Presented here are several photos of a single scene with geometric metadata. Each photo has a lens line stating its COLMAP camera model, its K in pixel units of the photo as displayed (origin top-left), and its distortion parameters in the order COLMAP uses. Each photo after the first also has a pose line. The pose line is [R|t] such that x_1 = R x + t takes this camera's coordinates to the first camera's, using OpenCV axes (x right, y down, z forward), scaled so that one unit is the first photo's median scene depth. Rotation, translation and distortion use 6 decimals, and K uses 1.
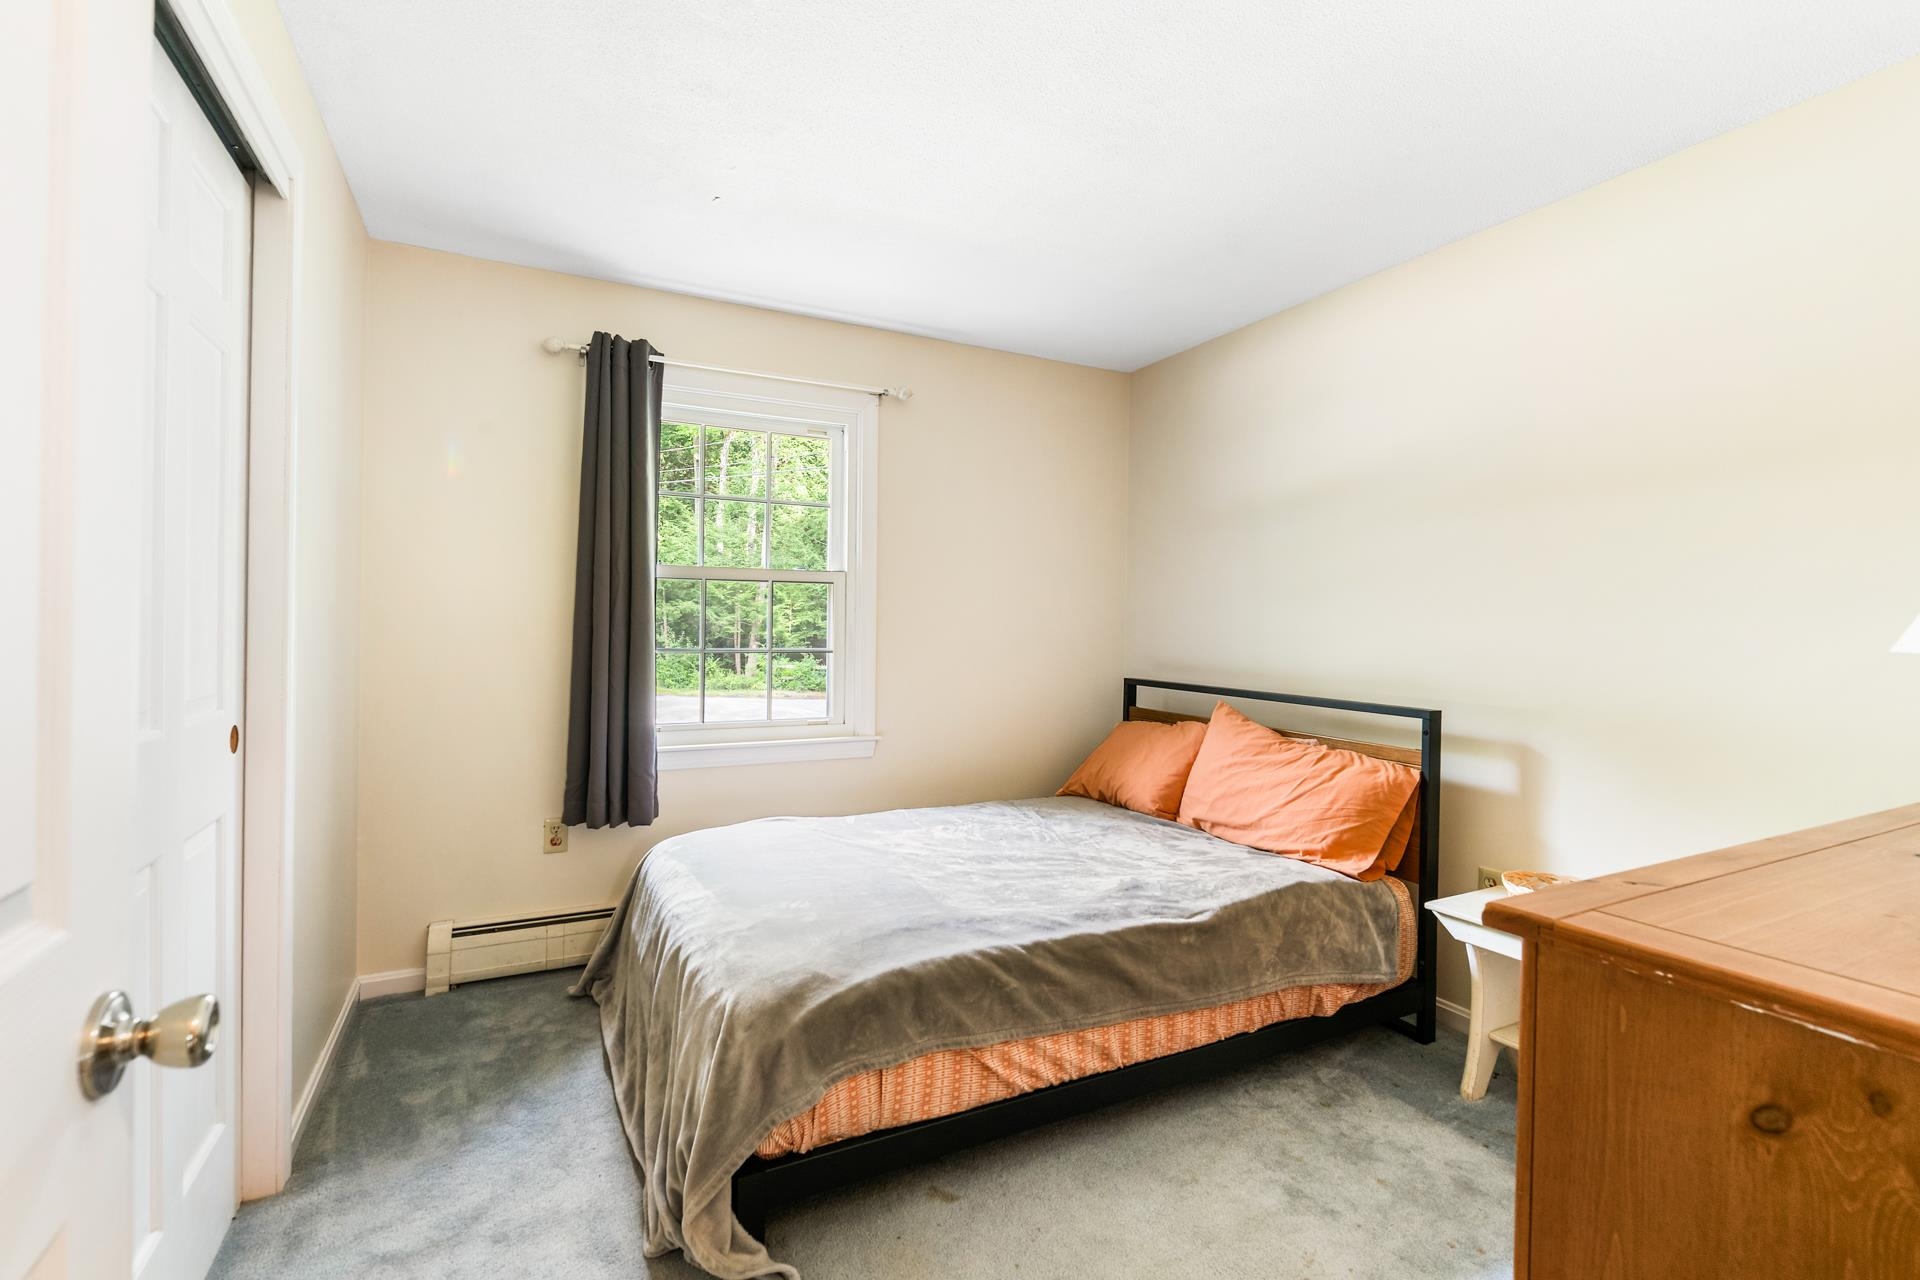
lens RADIAL K [[840.5, 0, 952.8], [0, 840.5, 607.5], [0, 0, 1]] dist [0.001309, -0.005140]
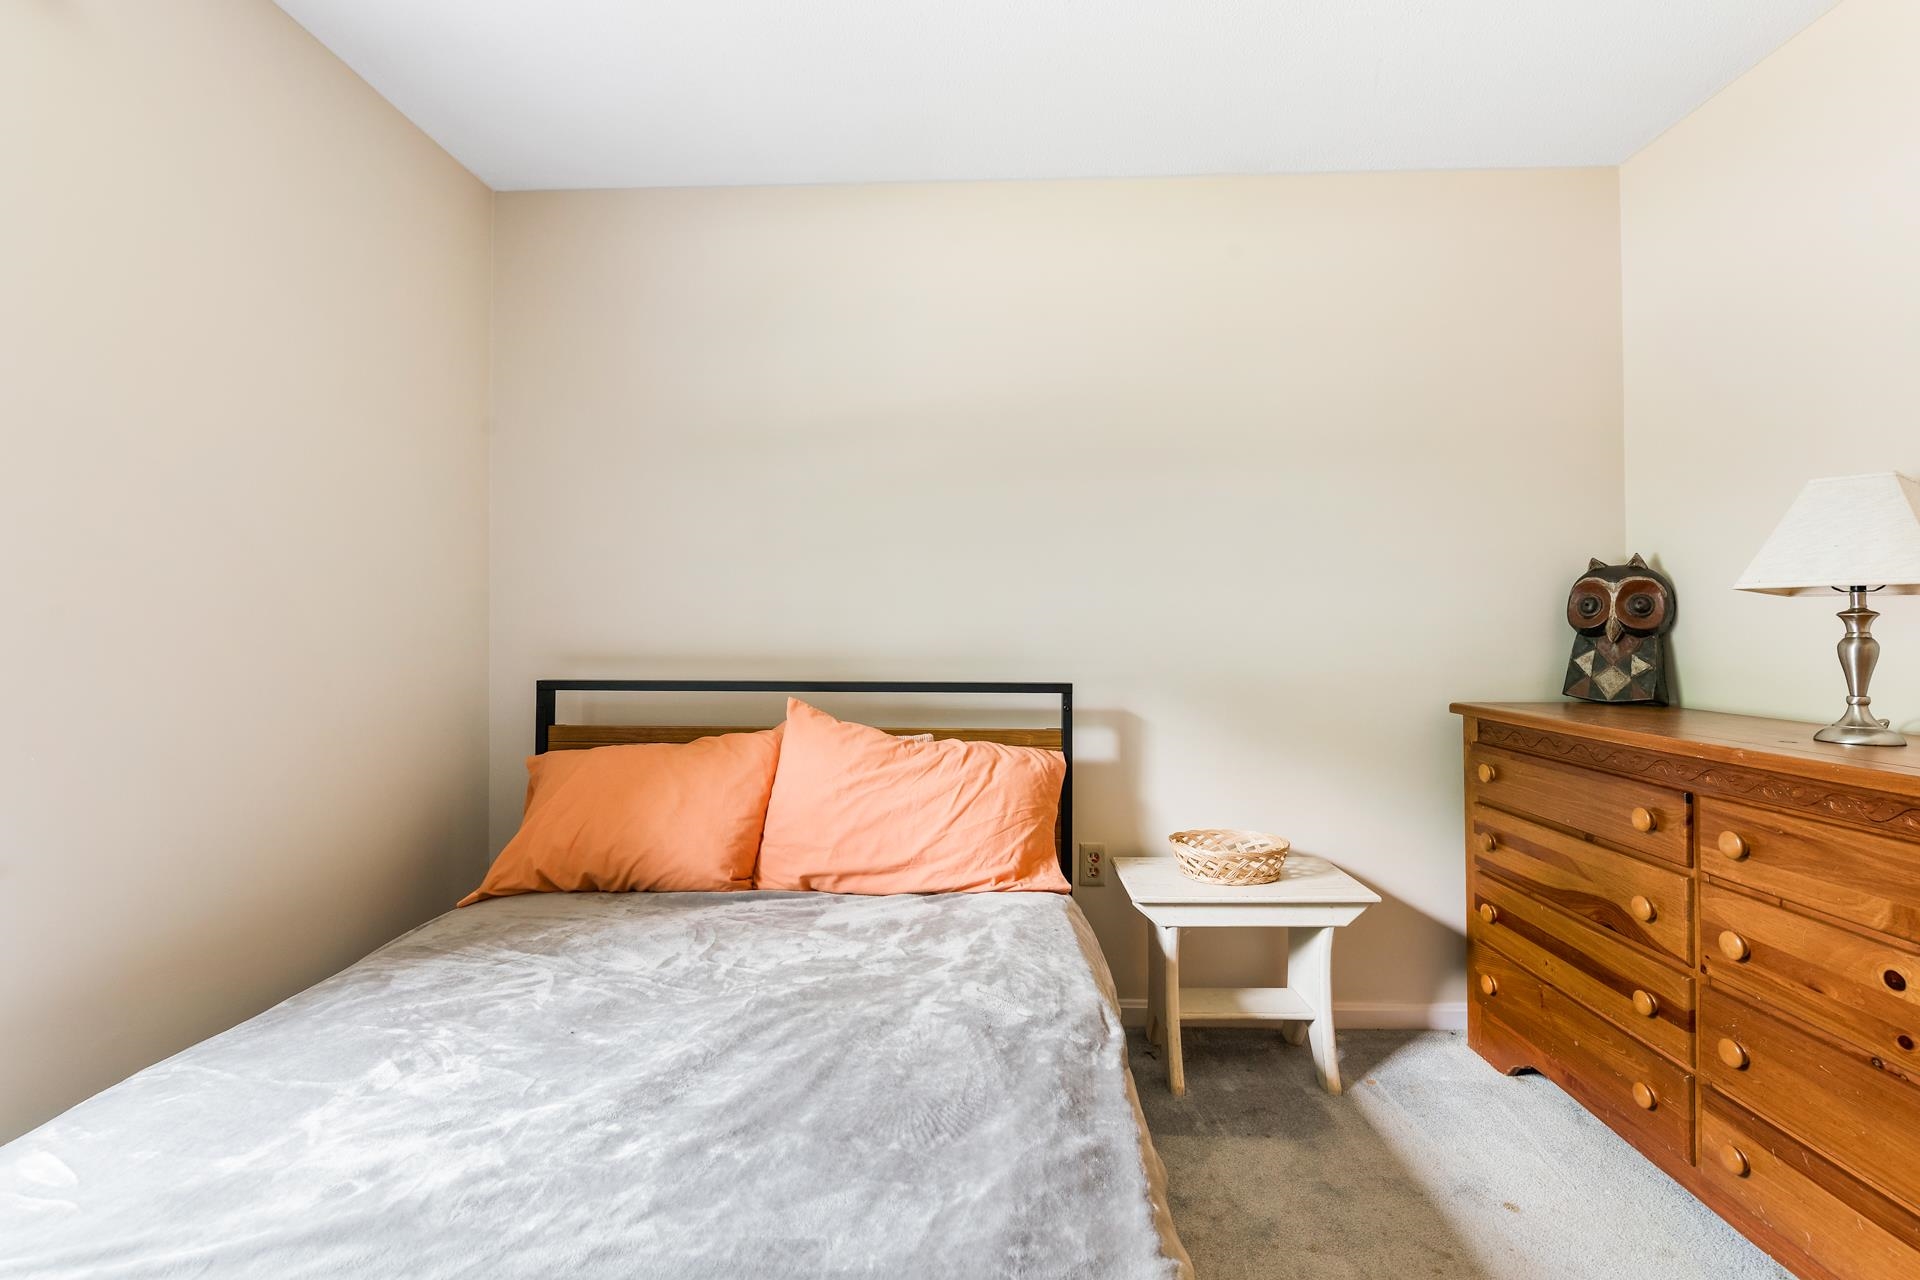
lens RADIAL K [[840.5, 0, 952.8], [0, 840.5, 607.5], [0, 0, 1]] dist [0.001309, -0.005140]
pose [[0.482843, 0.006625, 0.875682, -0.270001], [-0.011311, 0.999935, -0.001329, 0.041433], [-0.875634, -0.009263, 0.482886, 0.641625]]
